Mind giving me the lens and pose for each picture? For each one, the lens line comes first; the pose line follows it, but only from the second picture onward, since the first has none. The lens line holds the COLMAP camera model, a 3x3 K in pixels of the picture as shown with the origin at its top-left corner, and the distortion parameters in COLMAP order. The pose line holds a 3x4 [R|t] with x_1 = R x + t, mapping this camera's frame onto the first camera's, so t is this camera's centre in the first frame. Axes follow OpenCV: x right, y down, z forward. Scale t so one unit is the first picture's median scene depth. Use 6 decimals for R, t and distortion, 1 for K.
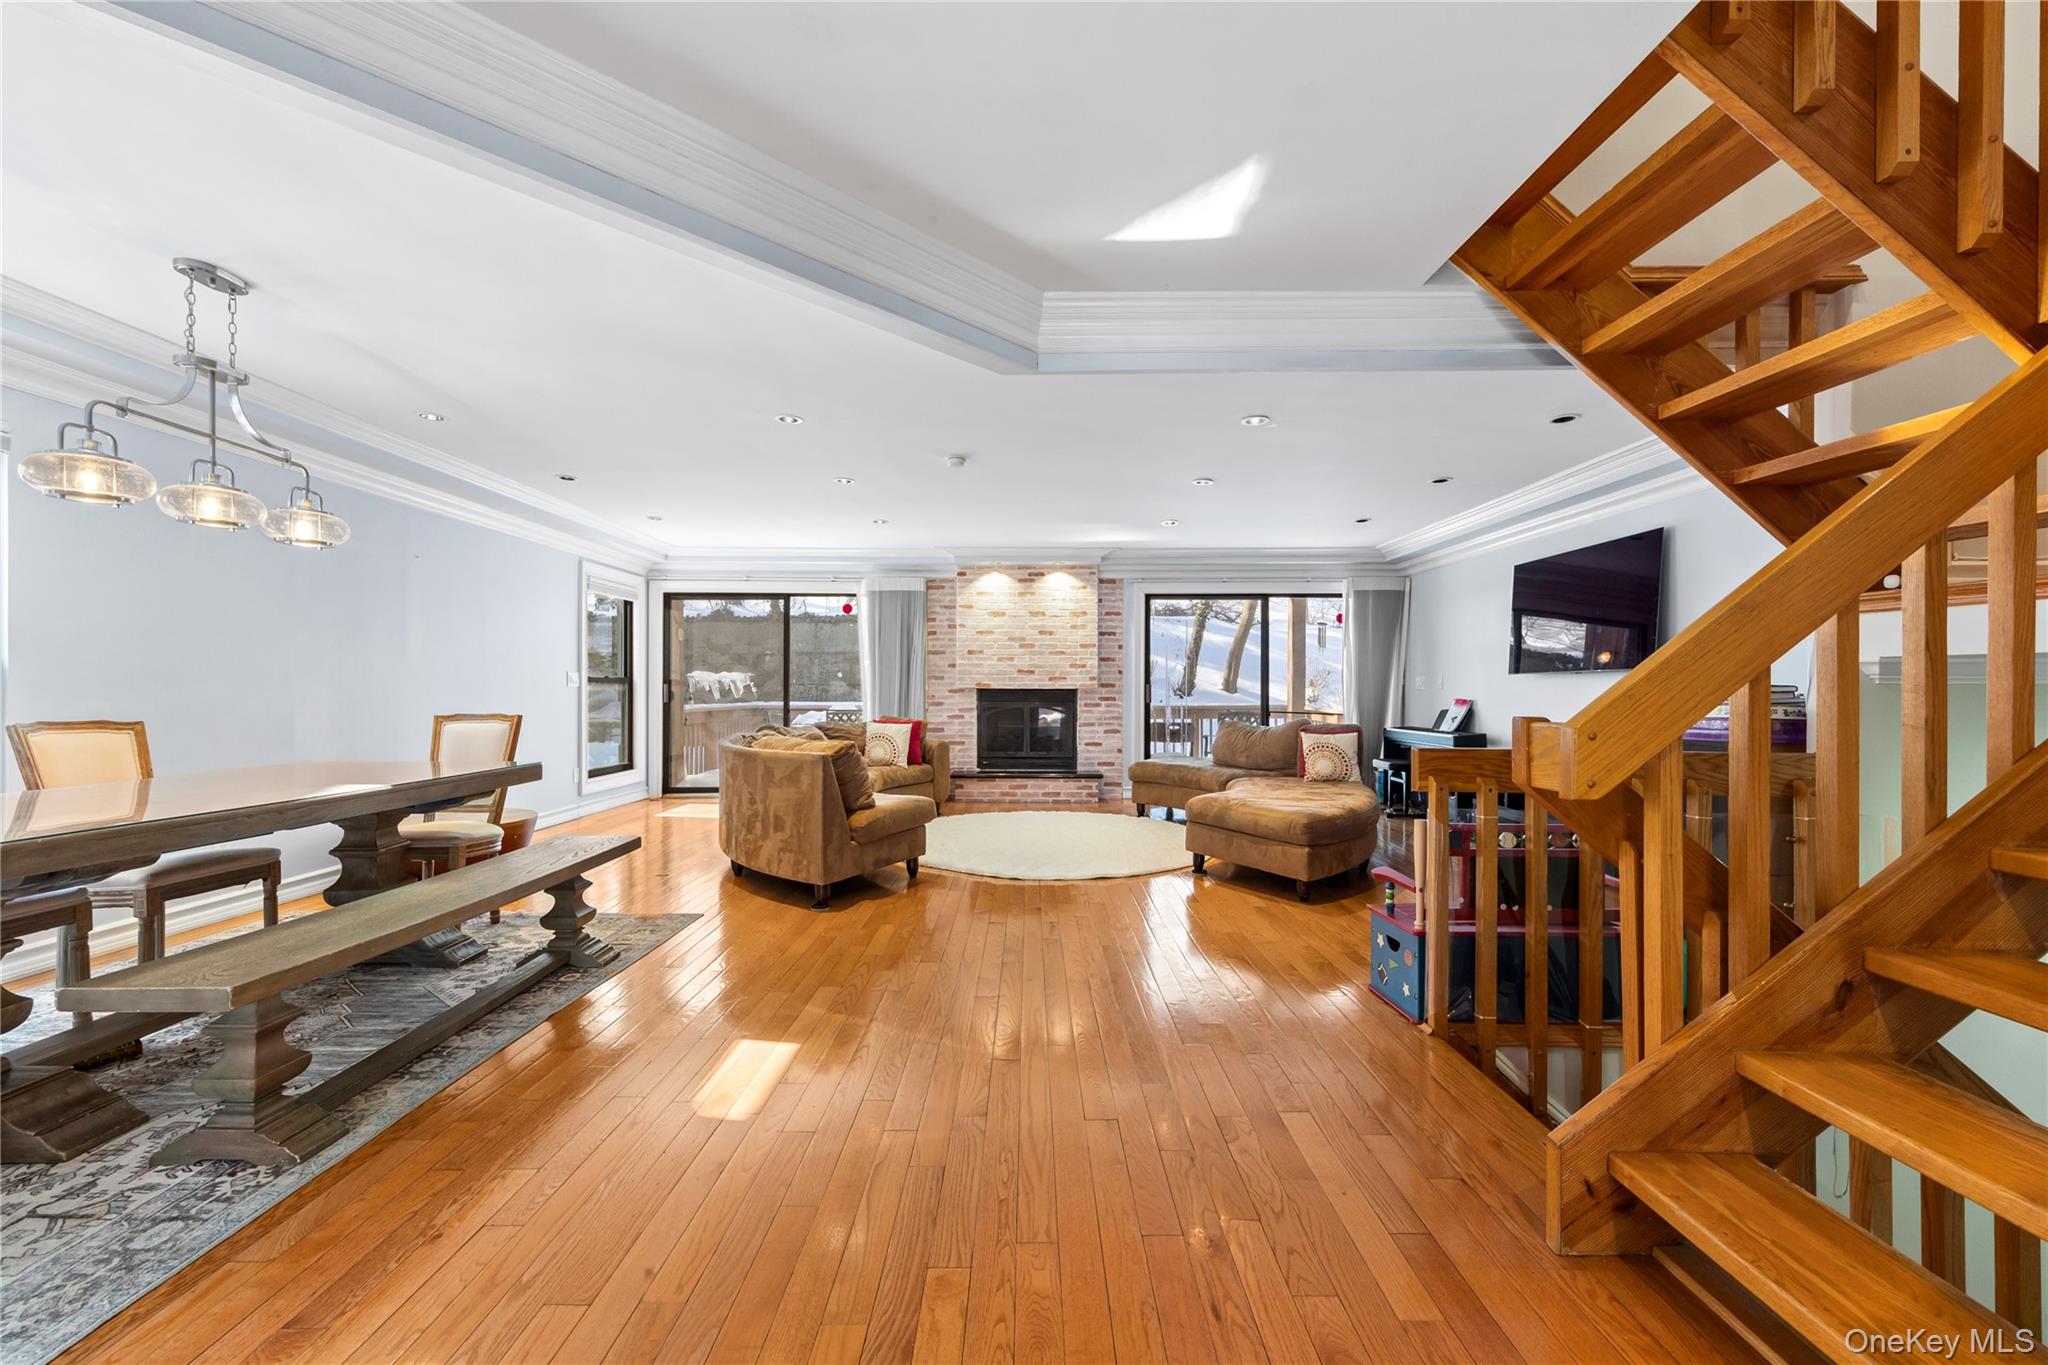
lens RADIAL K [[821.1, 0, 1022.9], [0, 821.1, 682.6], [0, 0, 1]] dist [-0.001559, 0.000182]
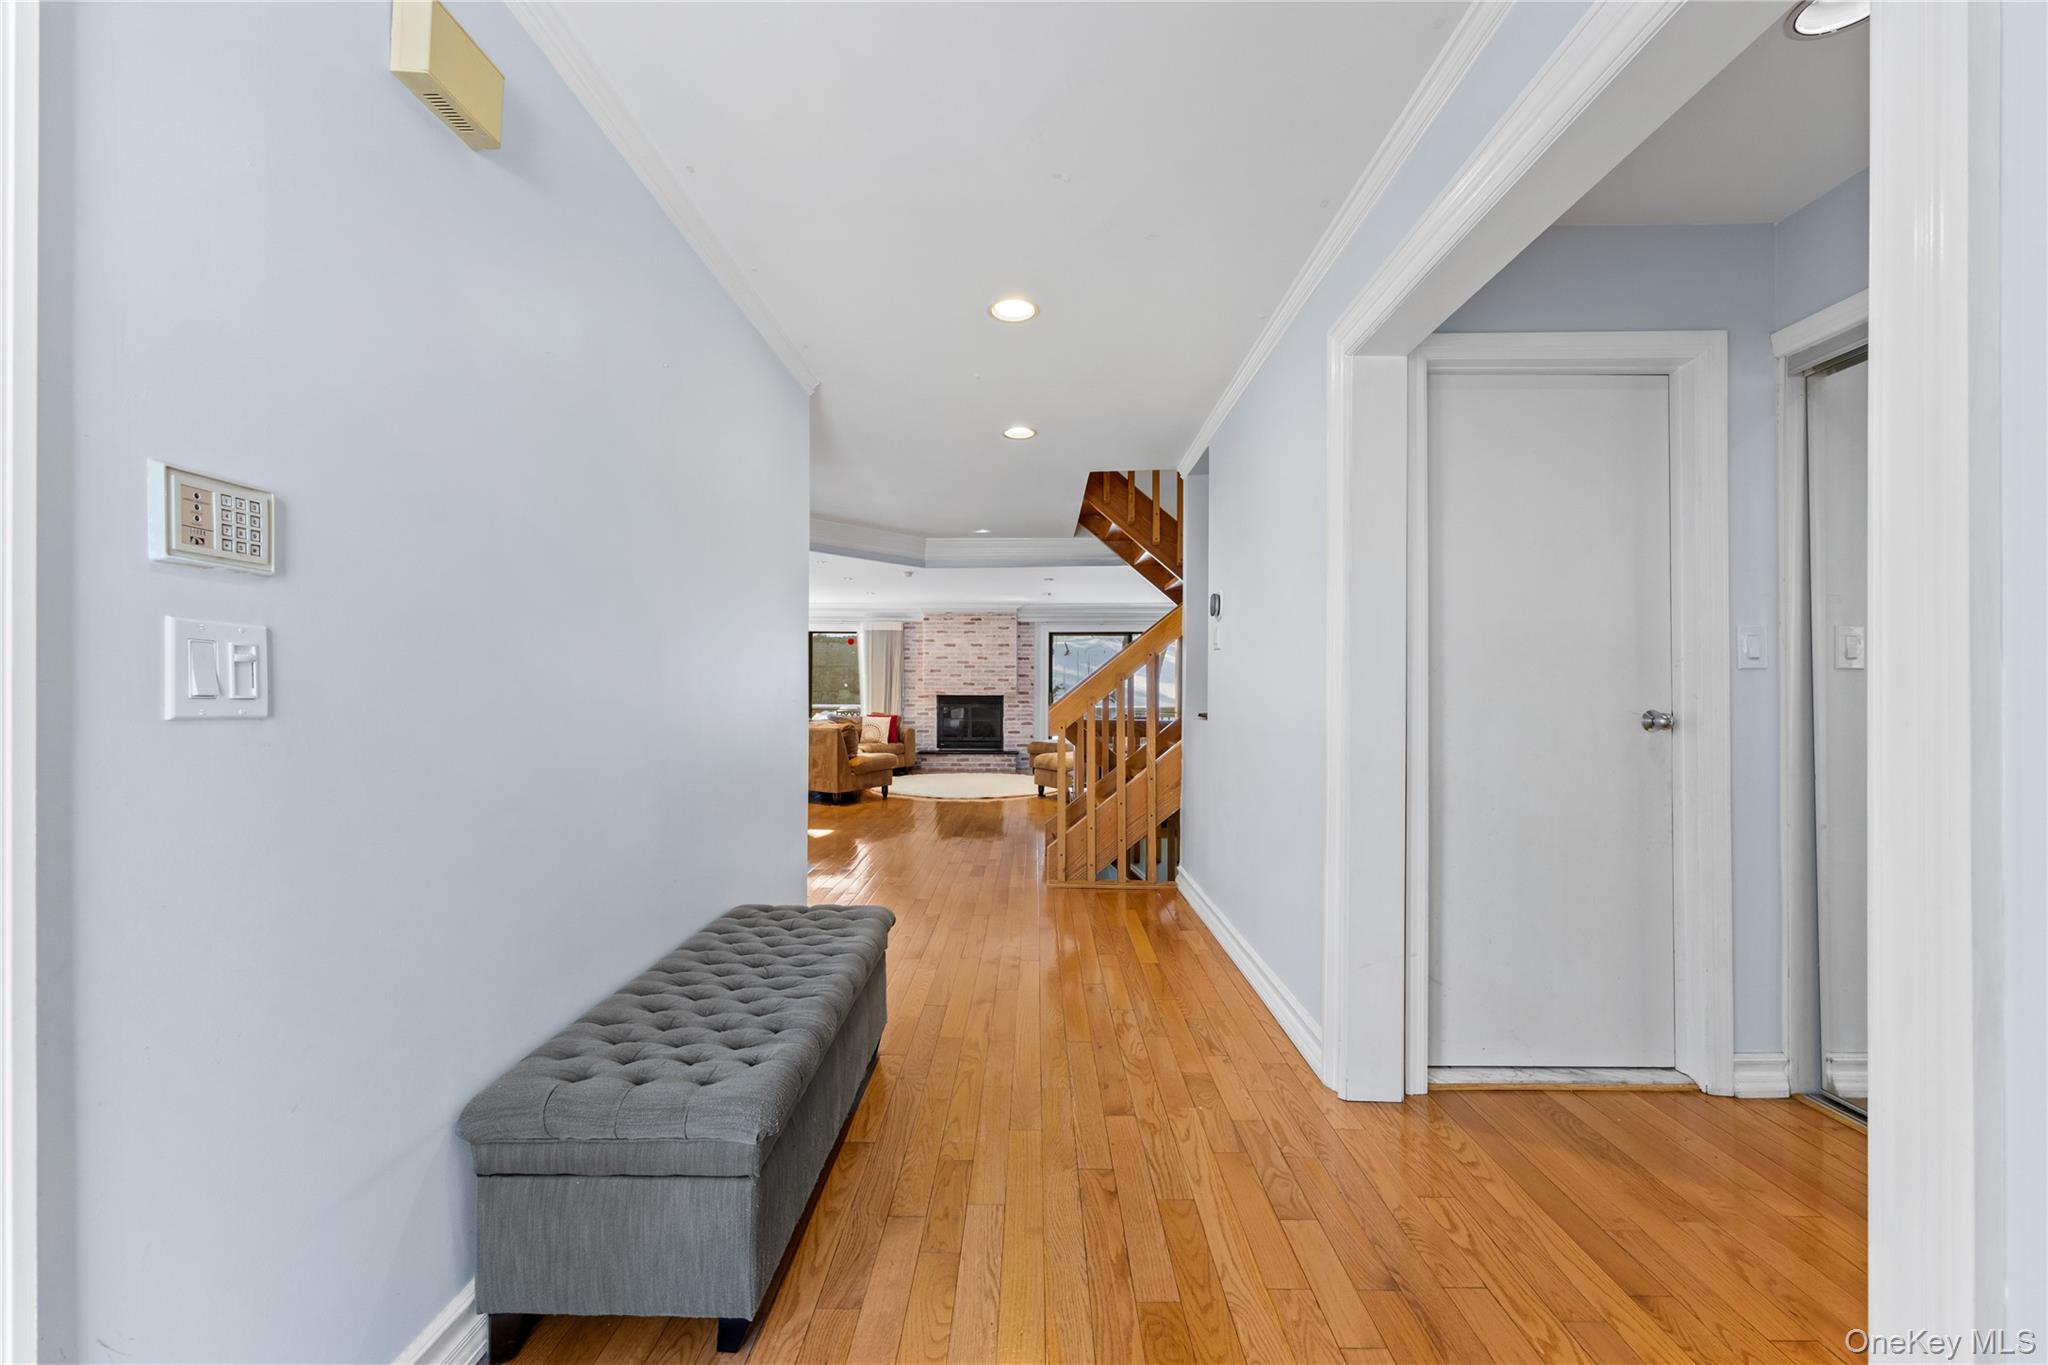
lens RADIAL K [[821.1, 0, 1033.2], [0, 821.1, 702.2], [0, 0, 1]] dist [-0.001559, 0.000182]
pose [[0.999990, 0.001382, 0.004365, 0.117445], [-0.001469, 0.999800, 0.019956, -0.010245], [-0.004336, -0.019962, 0.999791, -0.520304]]
